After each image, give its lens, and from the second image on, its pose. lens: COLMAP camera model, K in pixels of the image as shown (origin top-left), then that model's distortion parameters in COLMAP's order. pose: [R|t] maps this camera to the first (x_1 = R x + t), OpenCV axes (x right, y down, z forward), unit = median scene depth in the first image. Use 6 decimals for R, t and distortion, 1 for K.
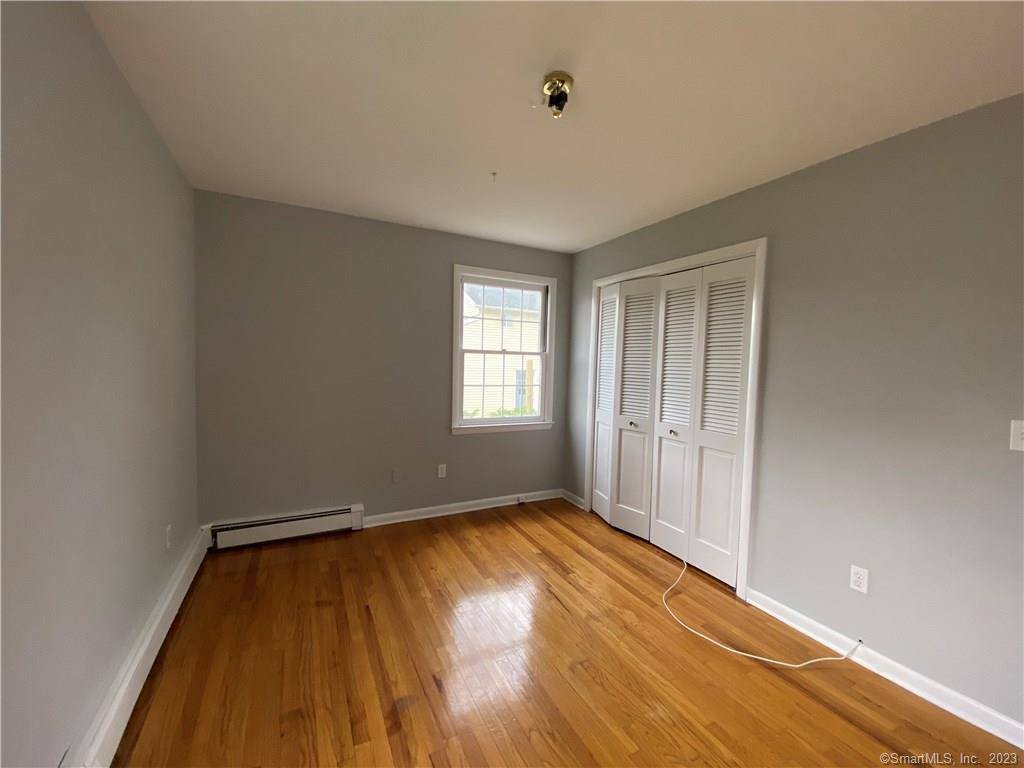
lens RADIAL K [[414.3, 0, 512.0], [0, 414.3, 384.0], [0, 0, 1]] dist [0.037917, -0.026509]
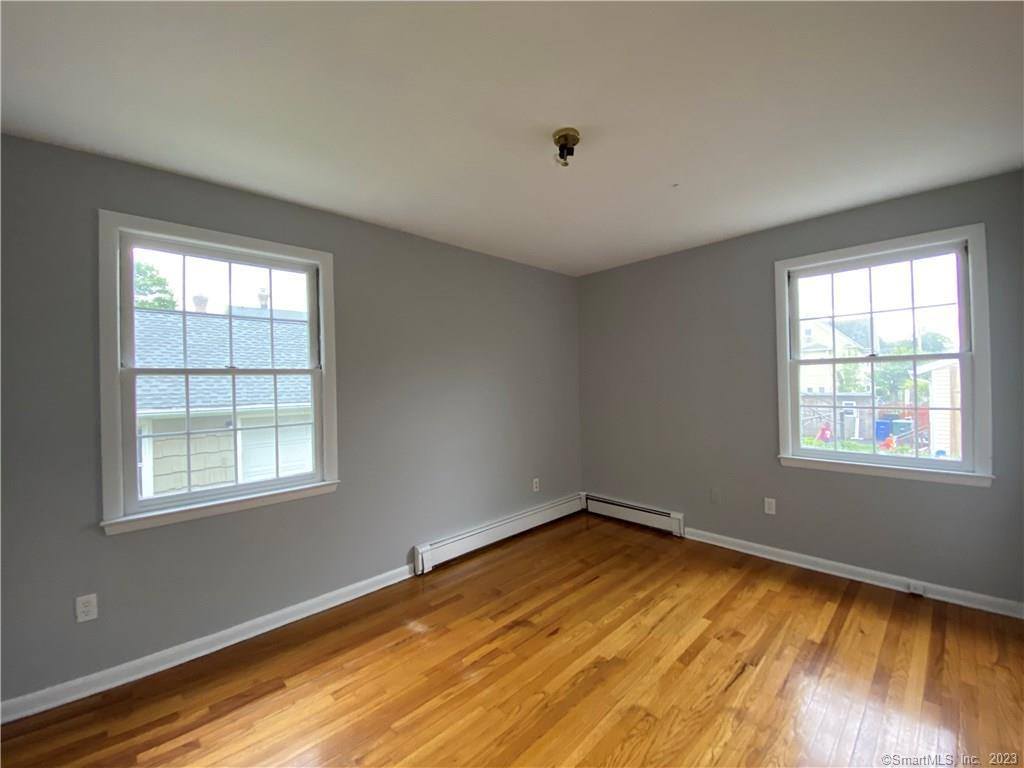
lens RADIAL K [[414.3, 0, 512.0], [0, 414.3, 384.0], [0, 0, 1]] dist [0.037917, -0.026509]
pose [[0.303344, -0.028112, -0.952466, 0.580166], [-0.028450, 0.998852, -0.038542, 0.011162], [0.952456, 0.038789, 0.302196, 0.271051]]
